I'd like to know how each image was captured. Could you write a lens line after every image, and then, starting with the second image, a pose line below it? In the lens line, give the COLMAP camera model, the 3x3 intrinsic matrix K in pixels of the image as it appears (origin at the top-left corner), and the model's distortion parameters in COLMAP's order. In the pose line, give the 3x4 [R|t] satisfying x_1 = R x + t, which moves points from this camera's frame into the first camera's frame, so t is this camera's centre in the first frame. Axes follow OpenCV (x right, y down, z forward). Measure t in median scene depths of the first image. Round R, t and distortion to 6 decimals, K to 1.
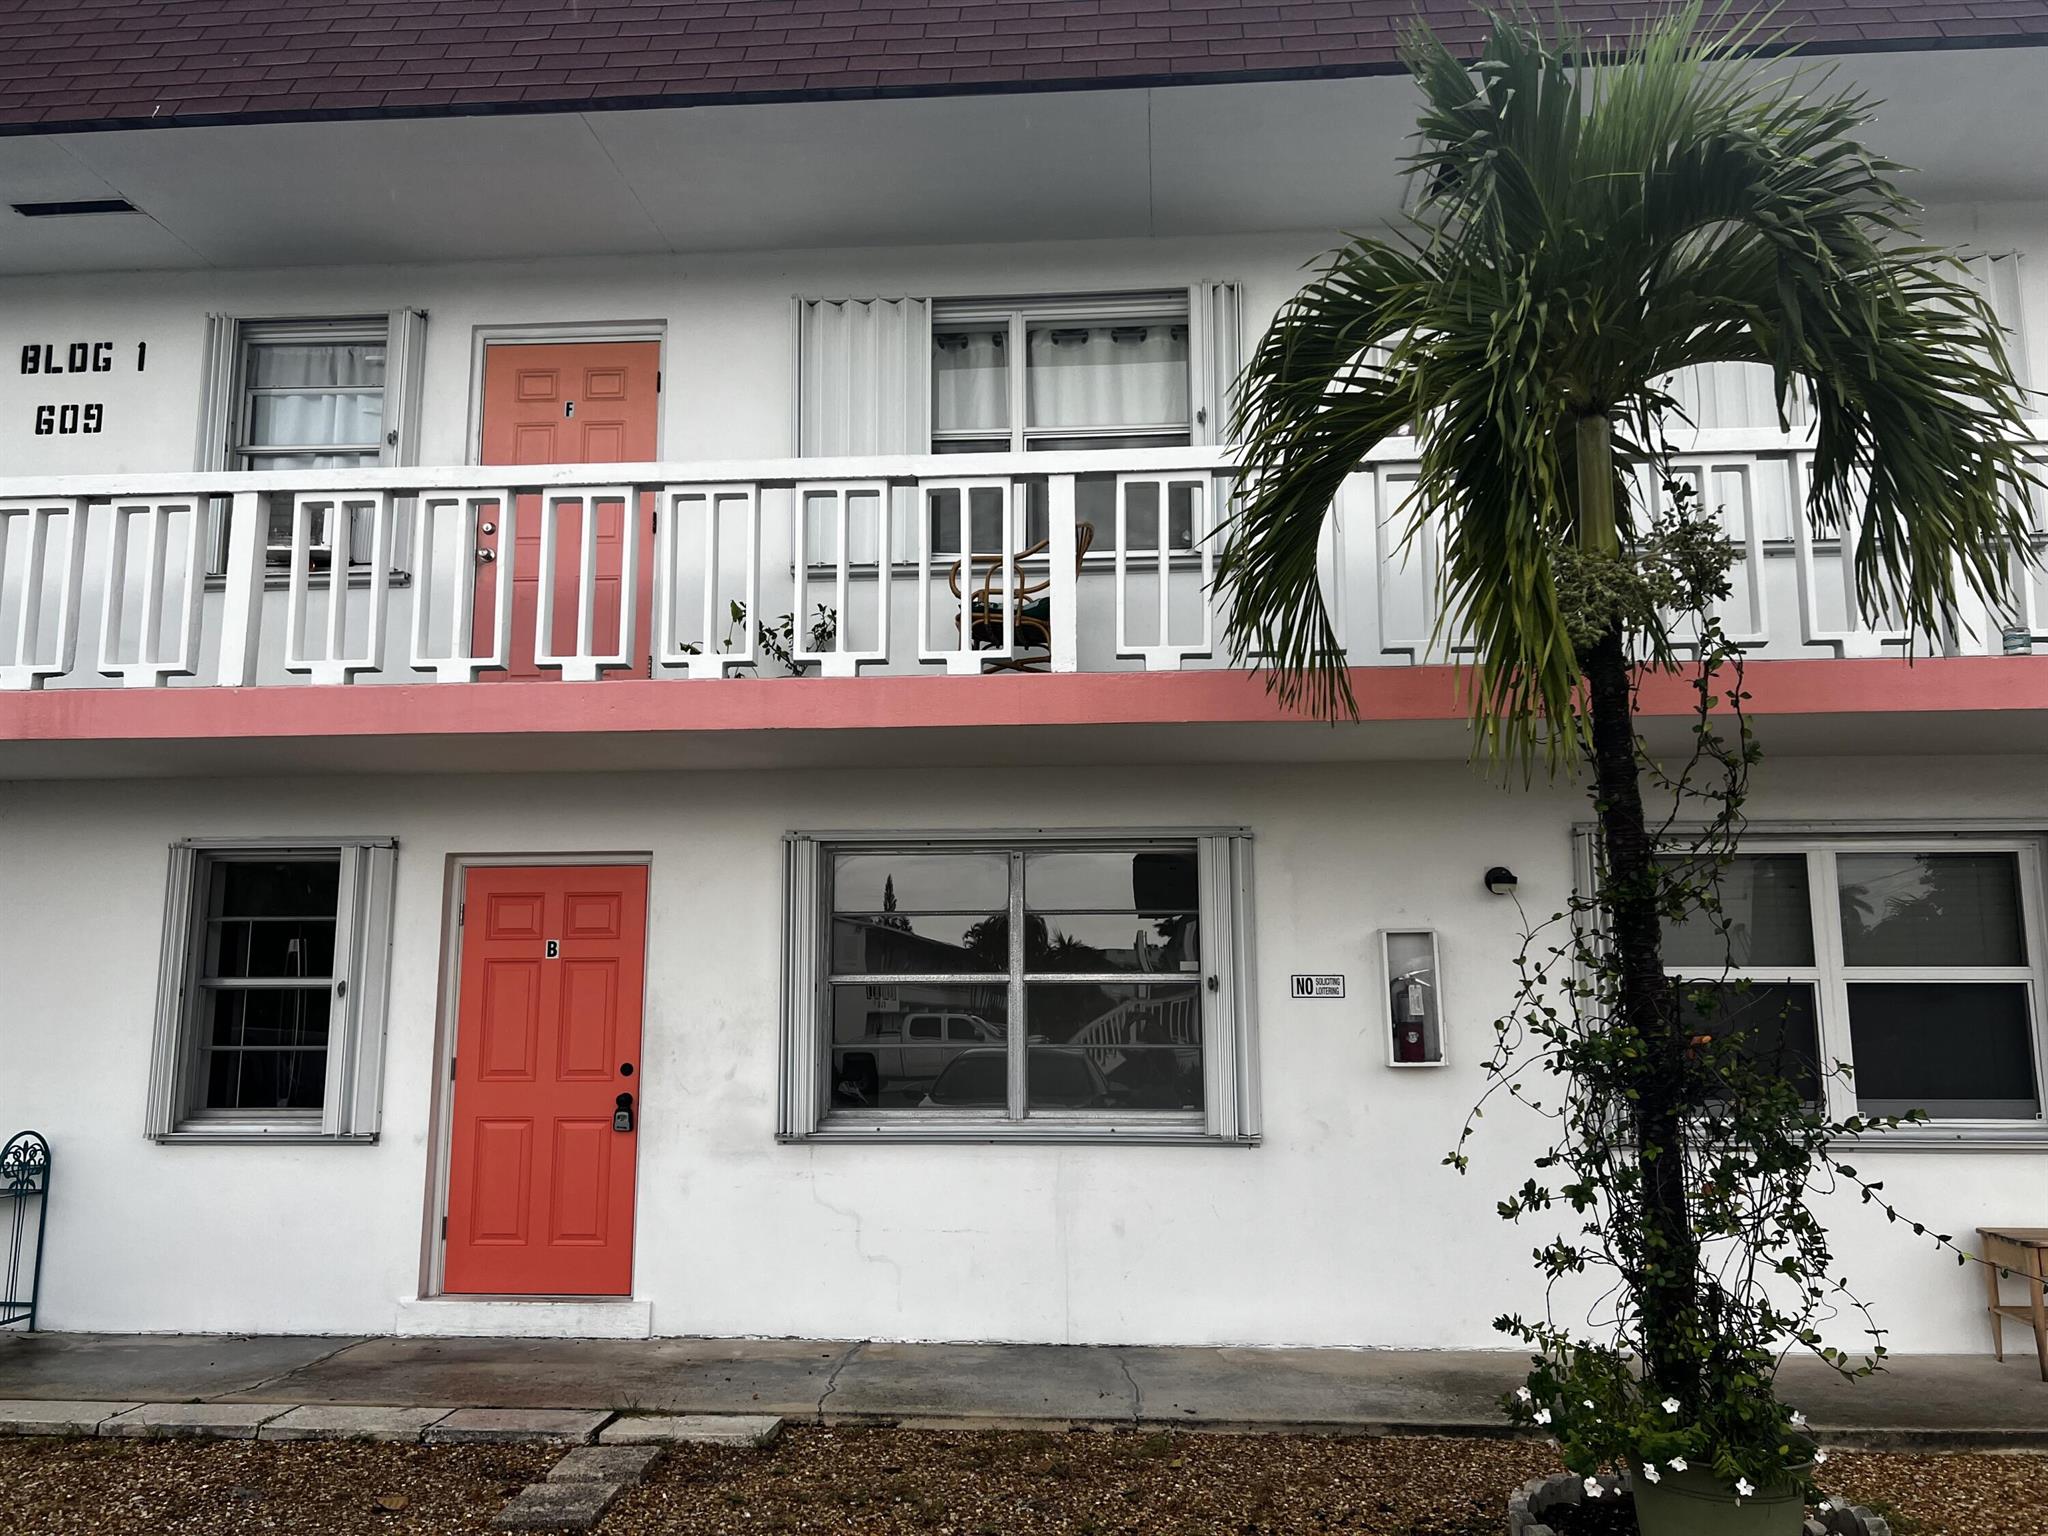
lens RADIAL K [[1541.0, 0, 1034.9], [0, 1541.0, 779.8], [0, 0, 1]] dist [0.068122, -0.072172]
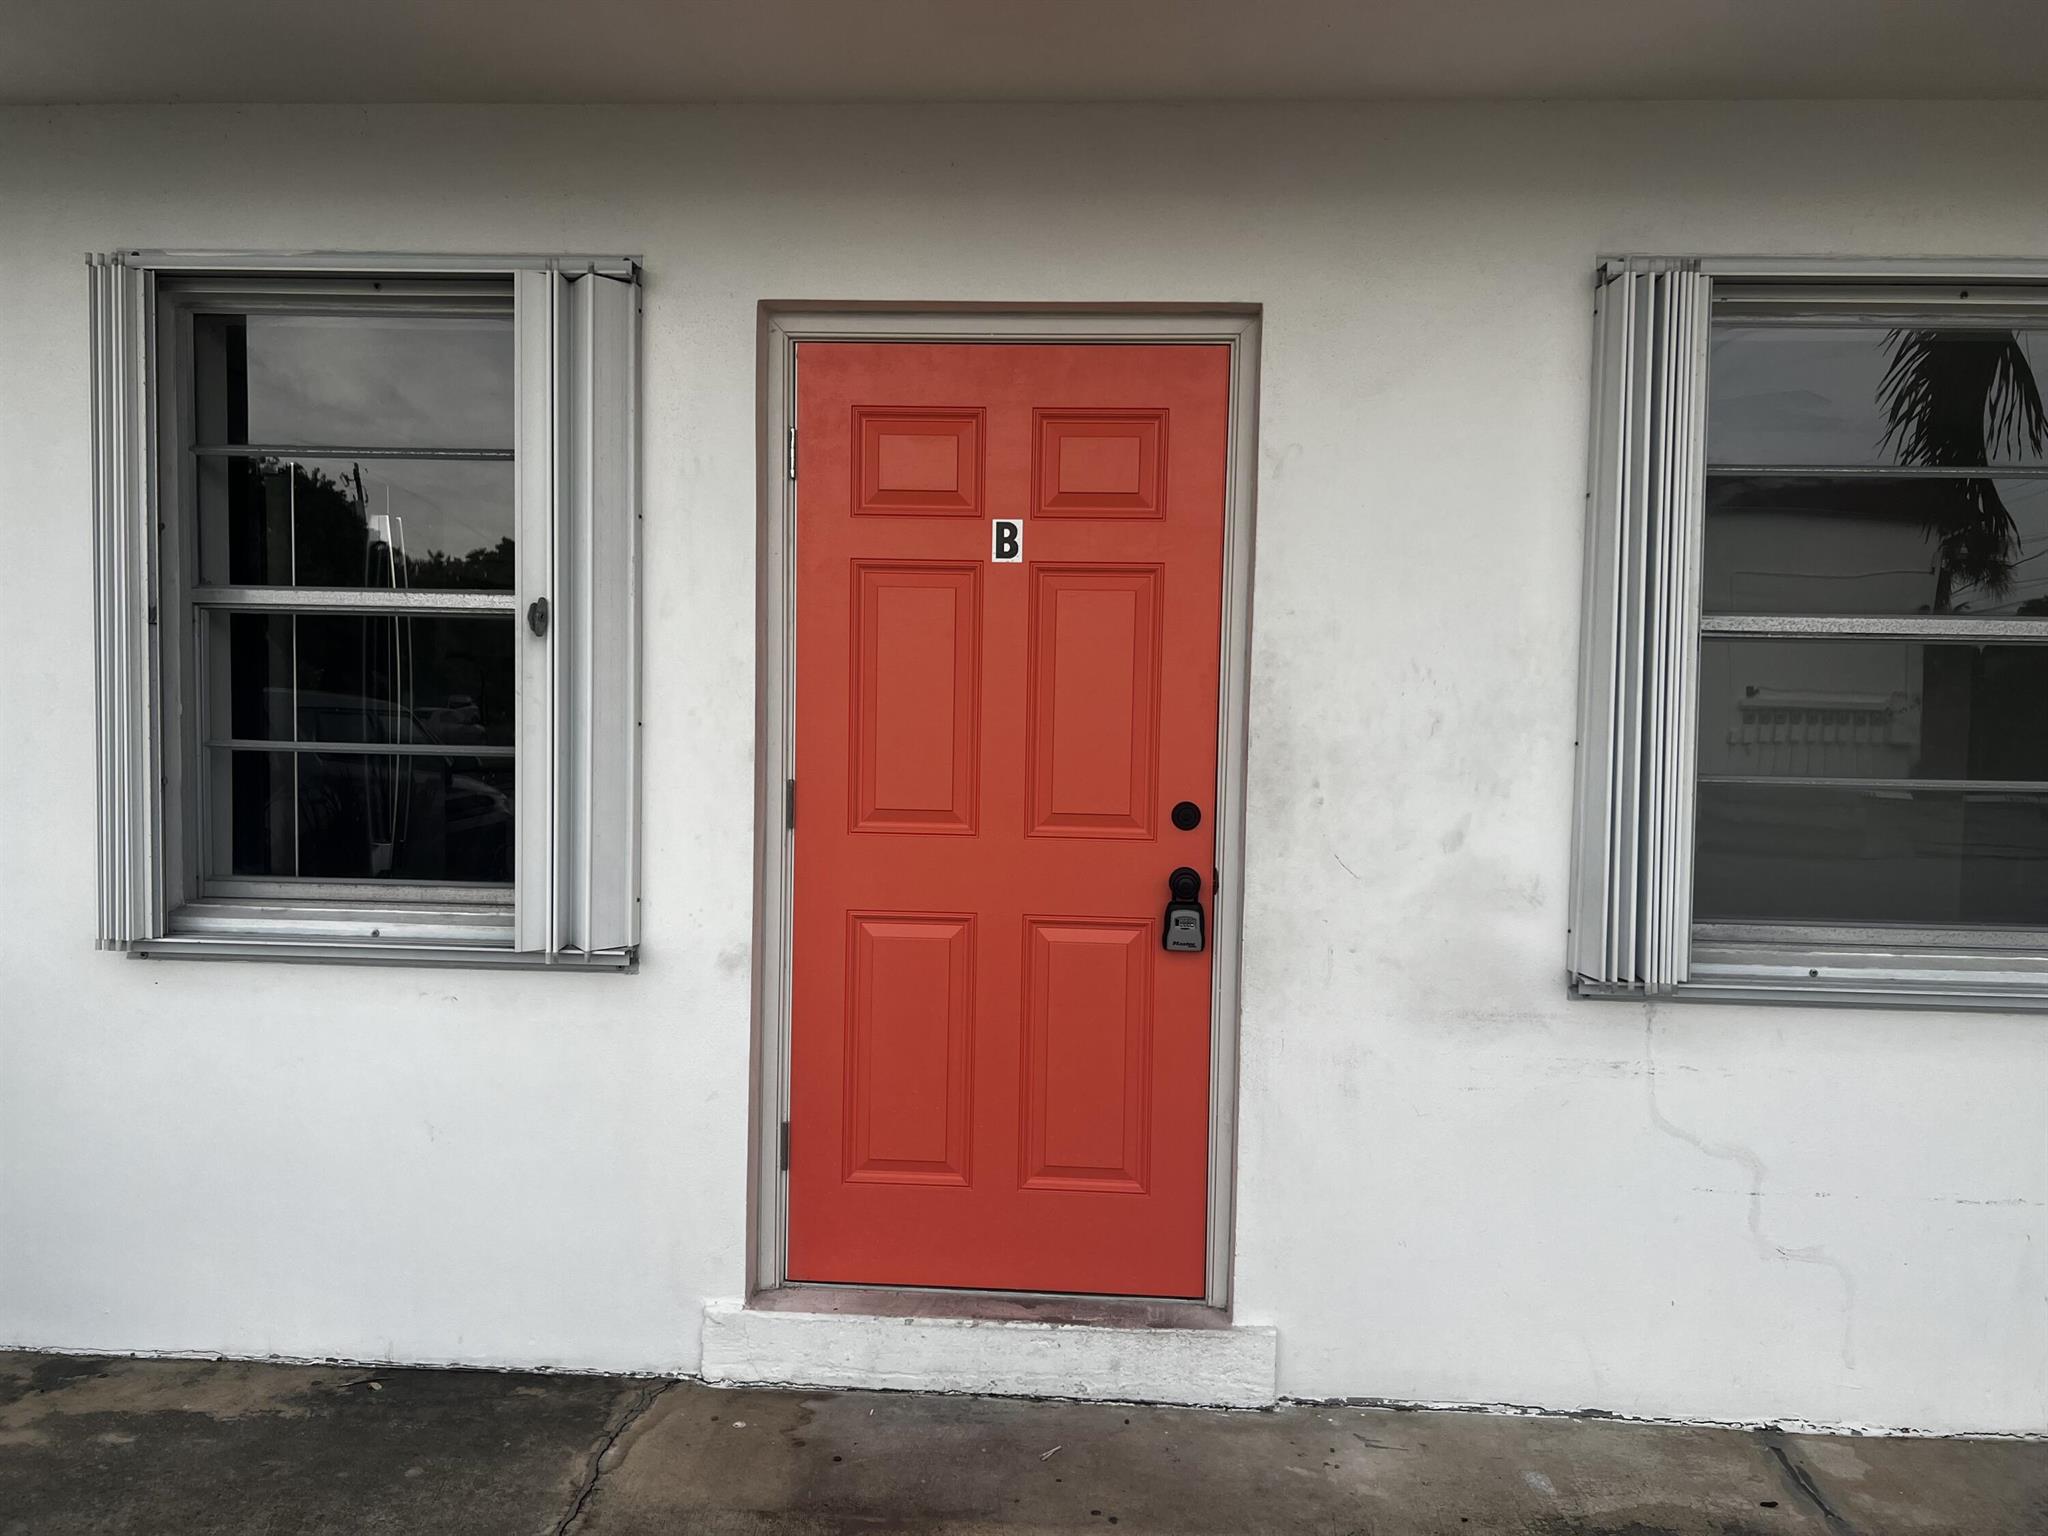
lens RADIAL K [[1541.0, 0, 1006.8], [0, 1541.0, 764.0], [0, 0, 1]] dist [0.068122, -0.072172]
pose [[0.999537, 0.018945, 0.023817, -0.325827], [-0.023419, 0.978602, 0.204423, 0.083723], [-0.019435, -0.204886, 0.978593, 0.575692]]
